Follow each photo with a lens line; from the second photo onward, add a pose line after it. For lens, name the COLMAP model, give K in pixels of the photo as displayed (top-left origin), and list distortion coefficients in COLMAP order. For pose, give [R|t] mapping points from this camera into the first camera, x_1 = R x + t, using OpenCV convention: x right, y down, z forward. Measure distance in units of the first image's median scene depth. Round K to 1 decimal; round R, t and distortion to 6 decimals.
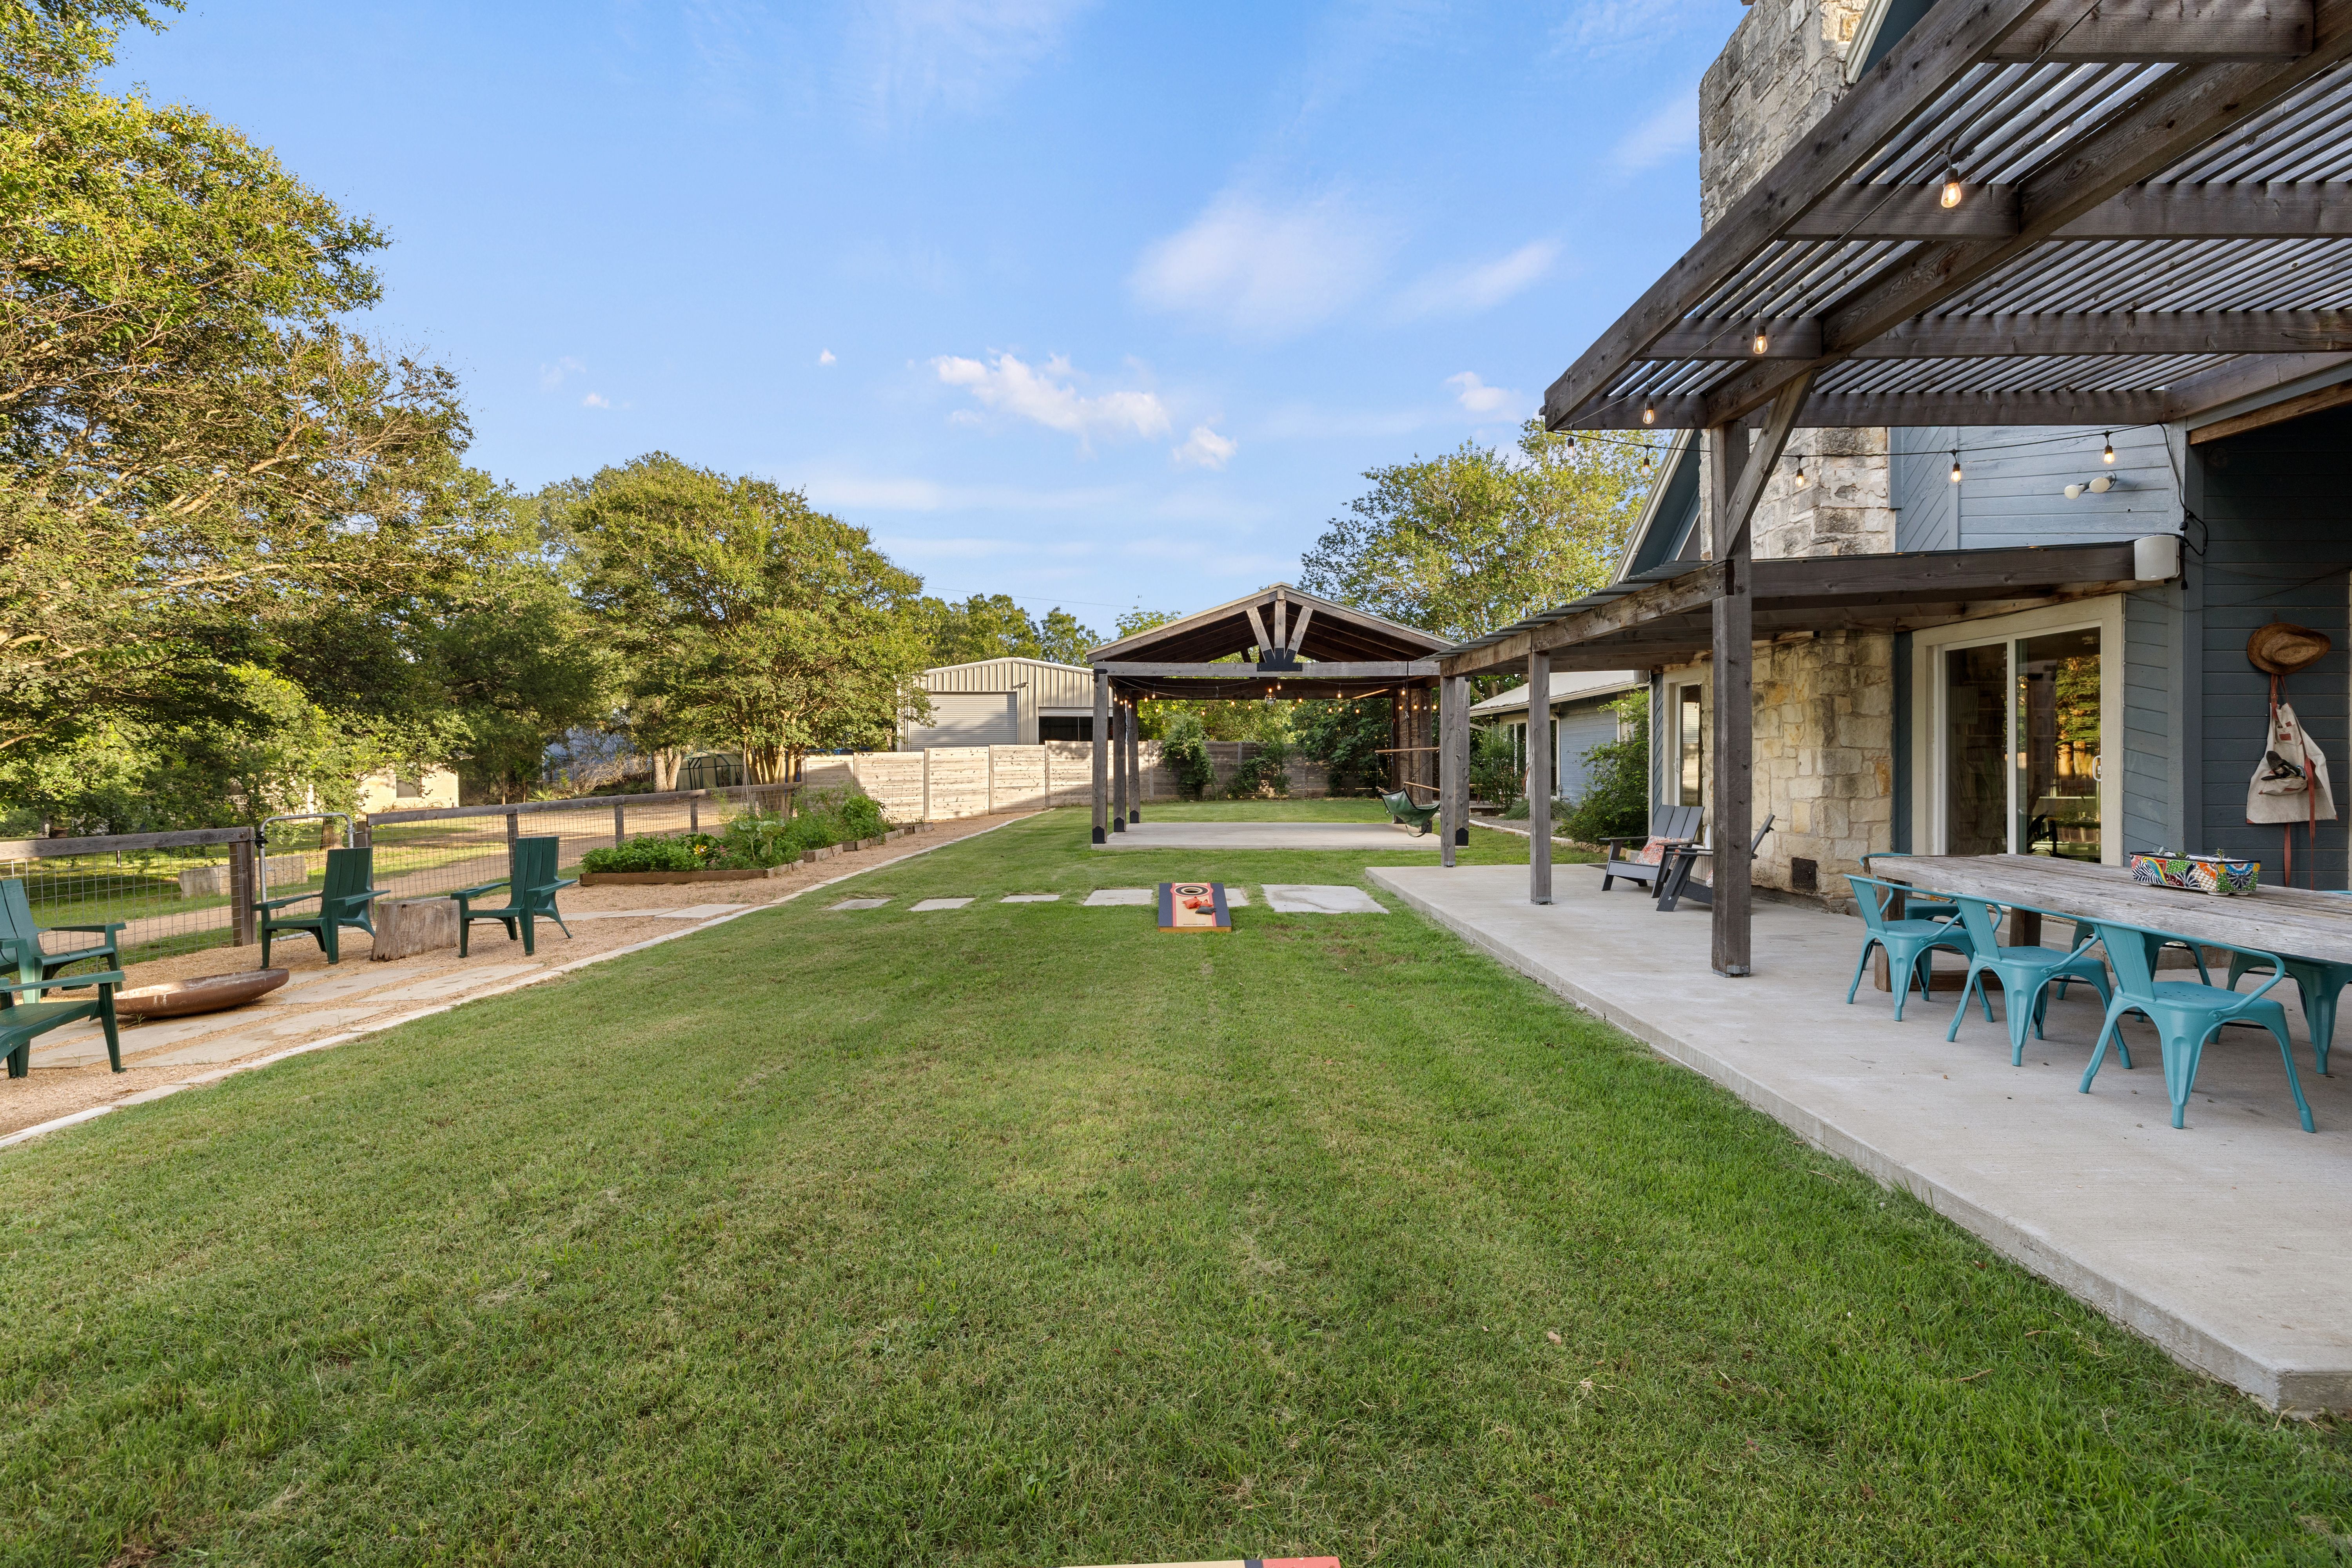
lens RADIAL K [[973.0, 0, 1175.1], [0, 973.0, 772.8], [0, 0, 1]] dist [0.003461, 0.000193]
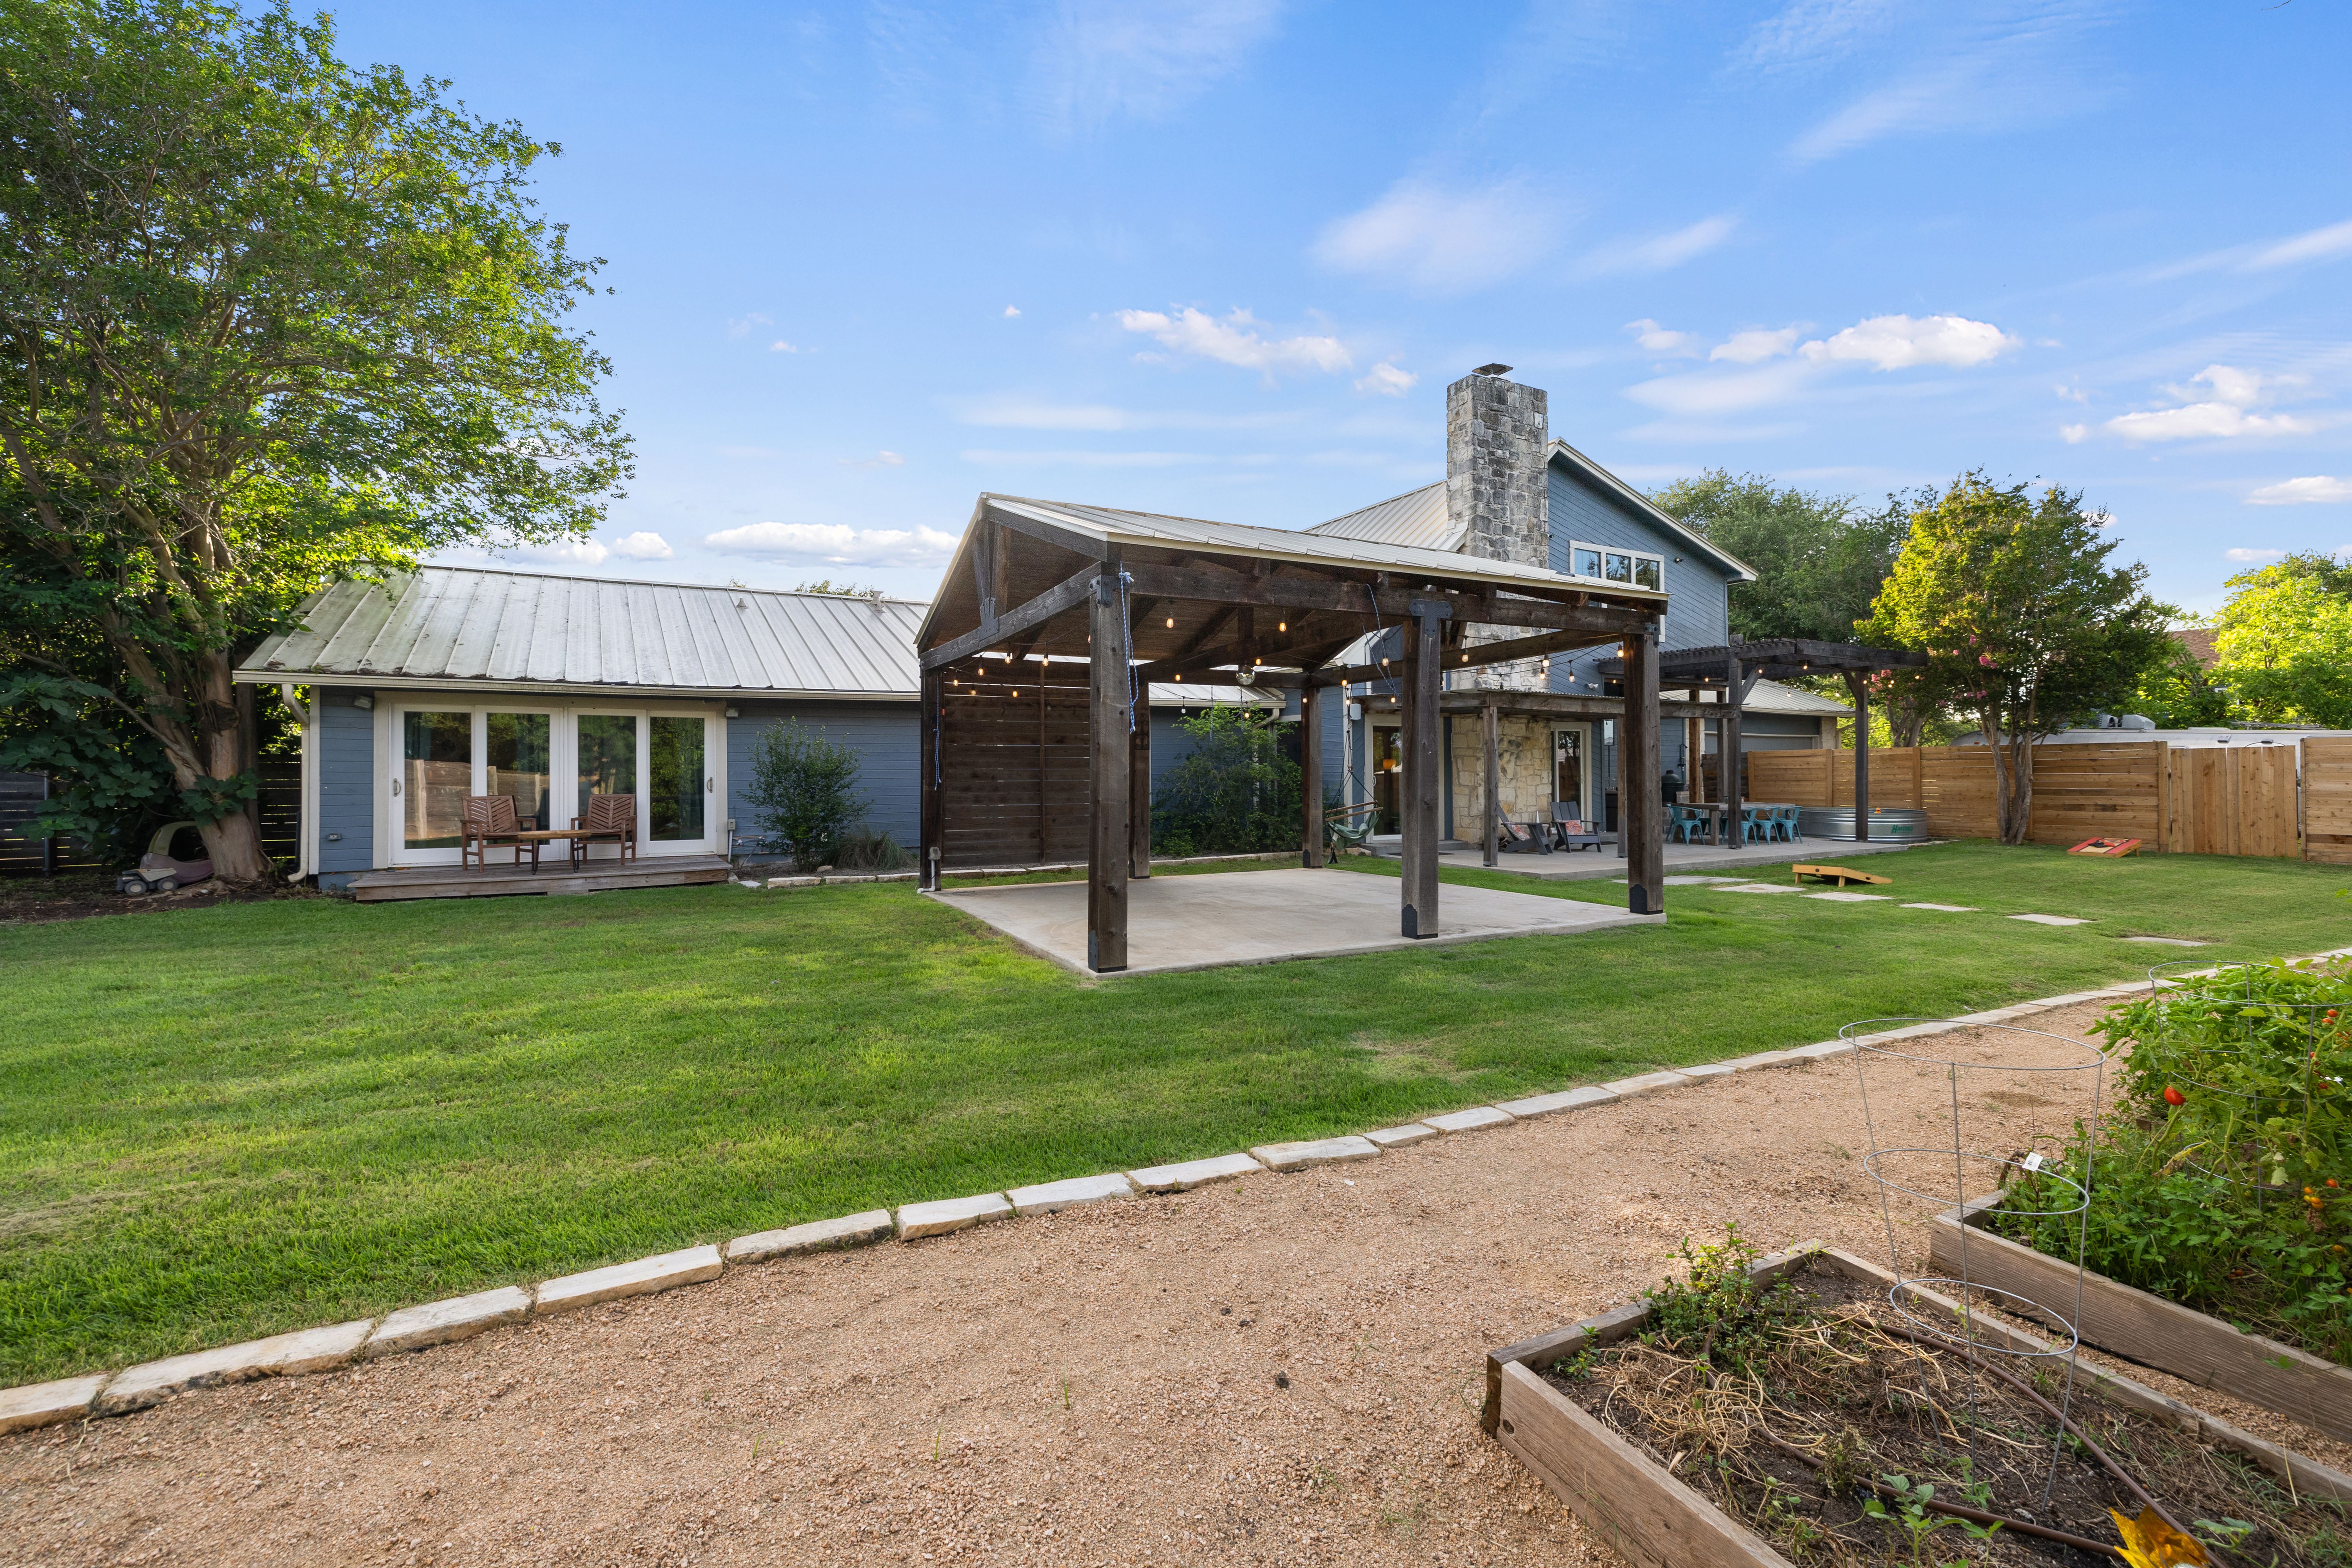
lens RADIAL K [[973.0, 0, 1177.9], [0, 973.0, 773.2], [0, 0, 1]] dist [0.003461, 0.000193]
pose [[-0.442557, 0.000142, 0.896740, -0.868231], [0.010261, 0.999935, 0.004906, -0.037262], [-0.896682, 0.011372, -0.442530, 2.560786]]
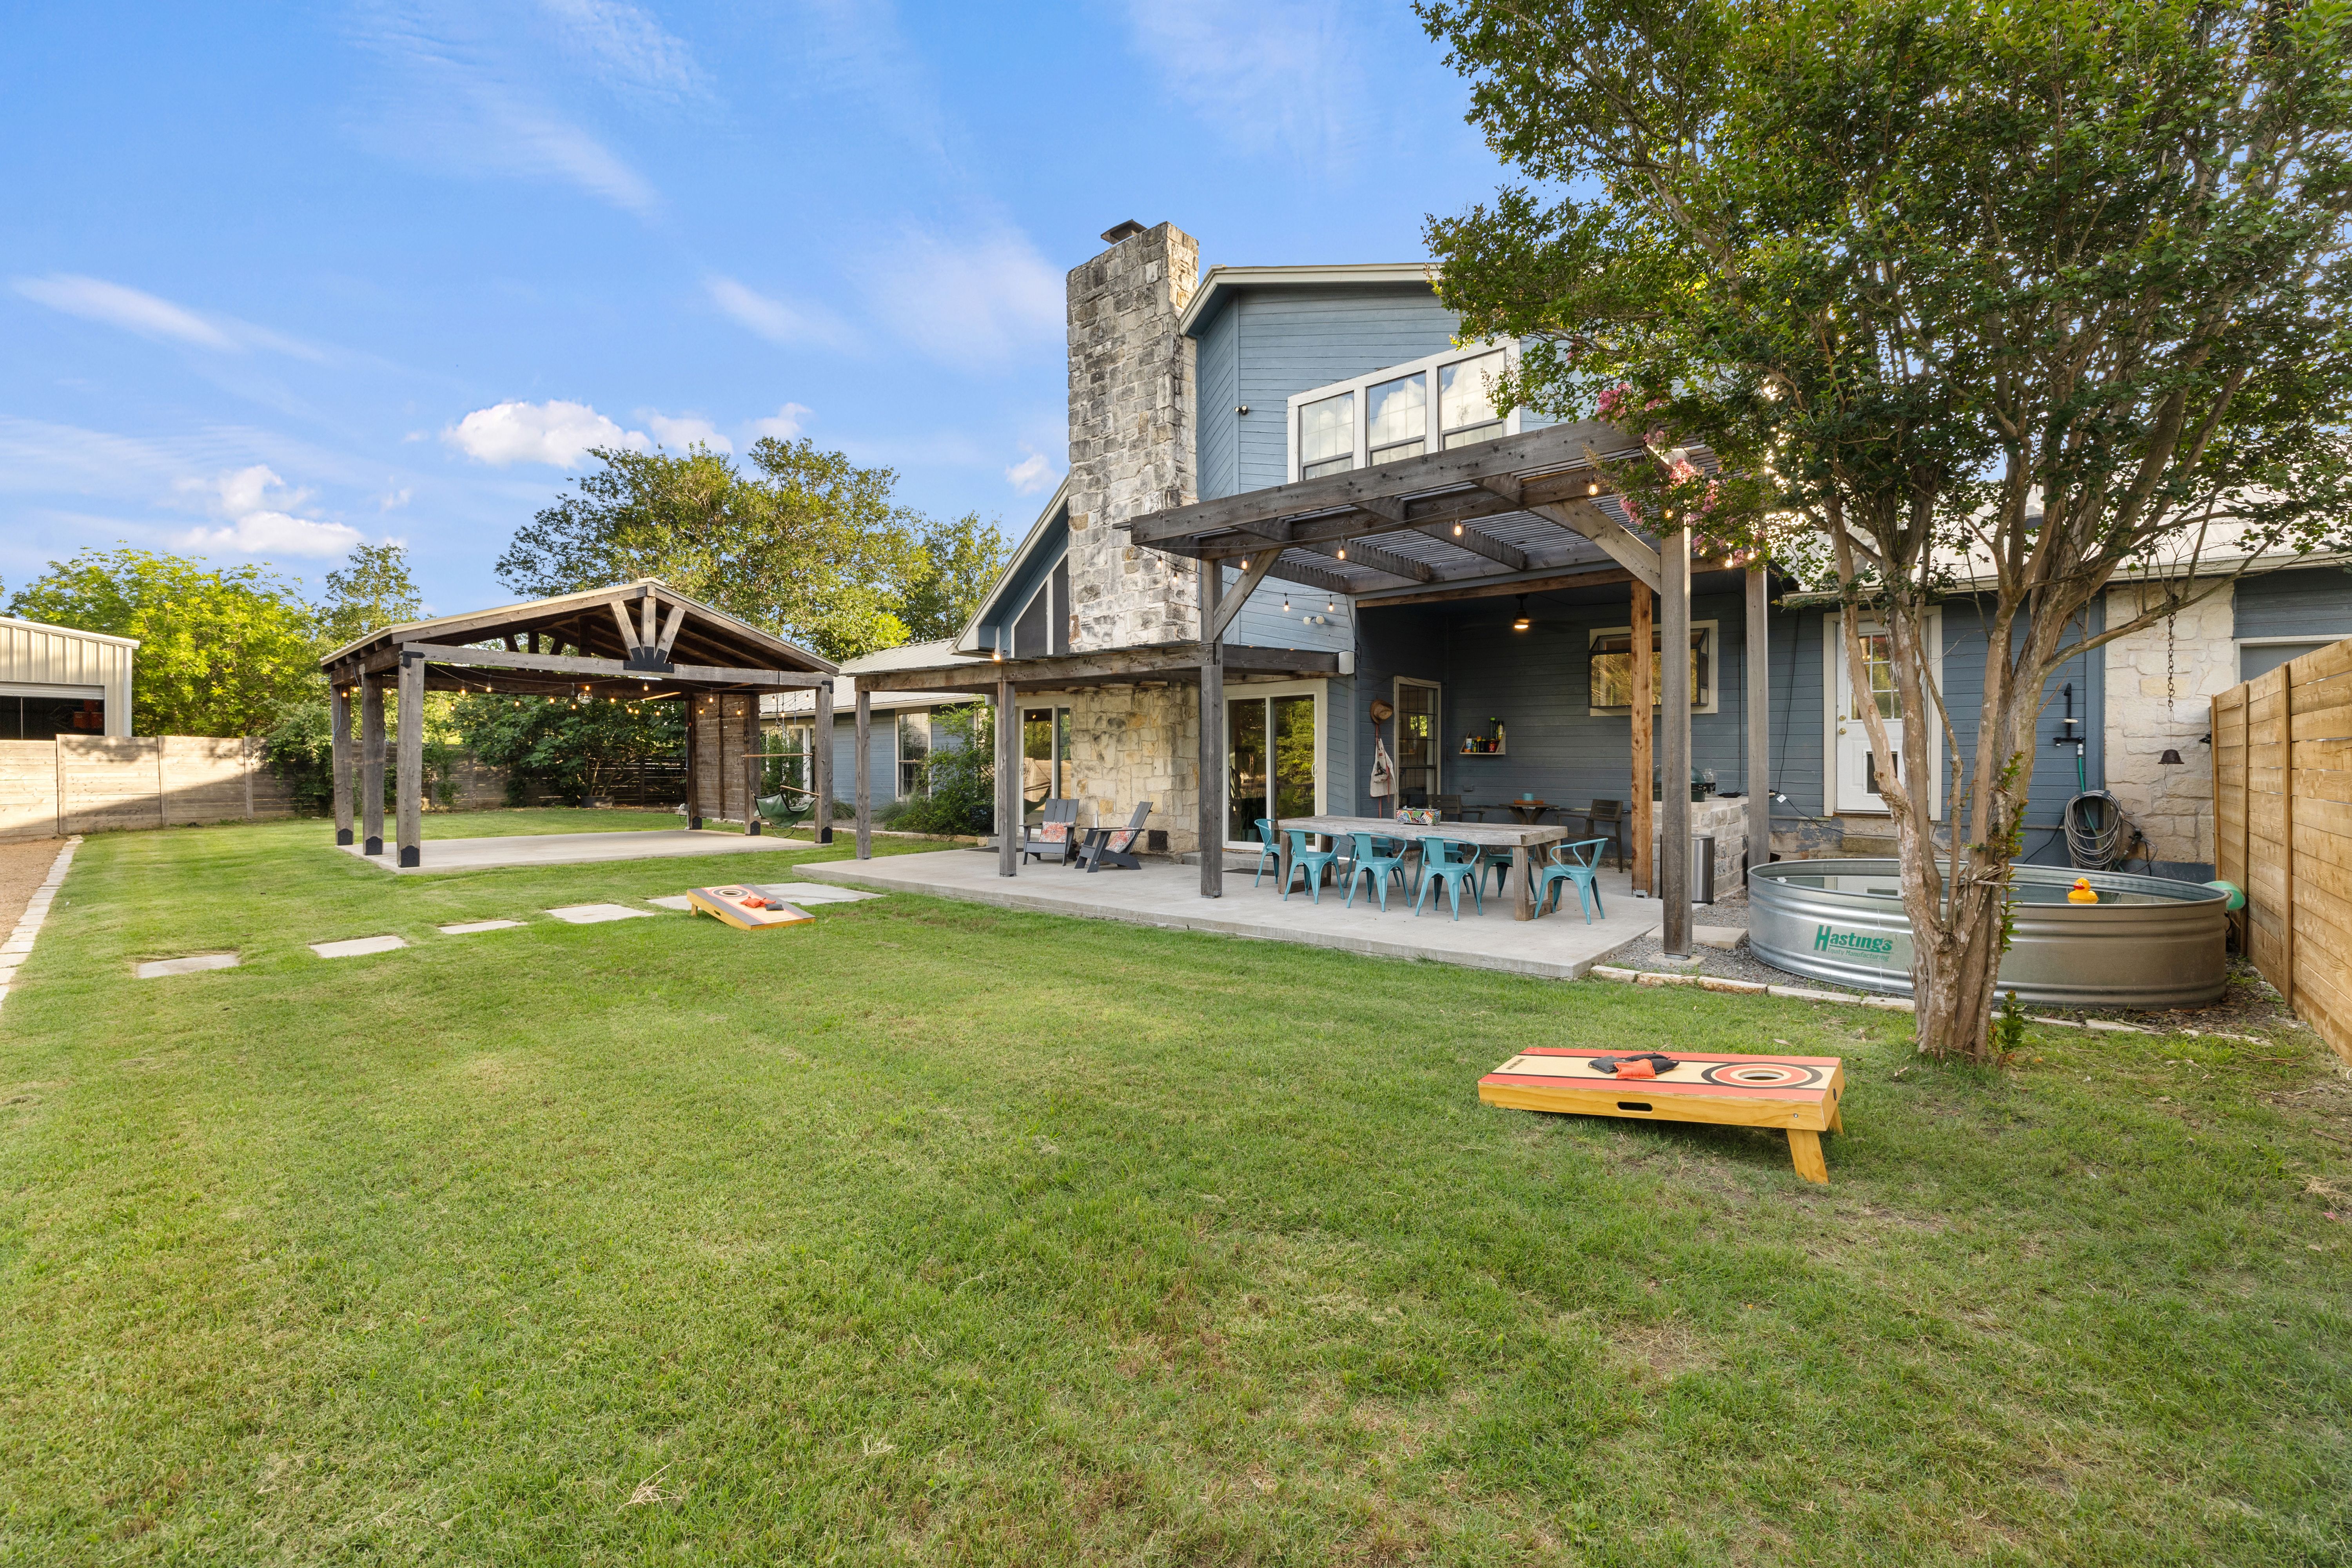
lens RADIAL K [[973.0, 0, 1167.6], [0, 973.0, 774.6], [0, 0, 1]] dist [0.003461, 0.000193]
pose [[0.660095, -0.004582, 0.751168, -0.469067], [0.007635, 0.999971, -0.000610, 0.002076], [-0.751143, 0.006138, 0.660111, -0.012909]]
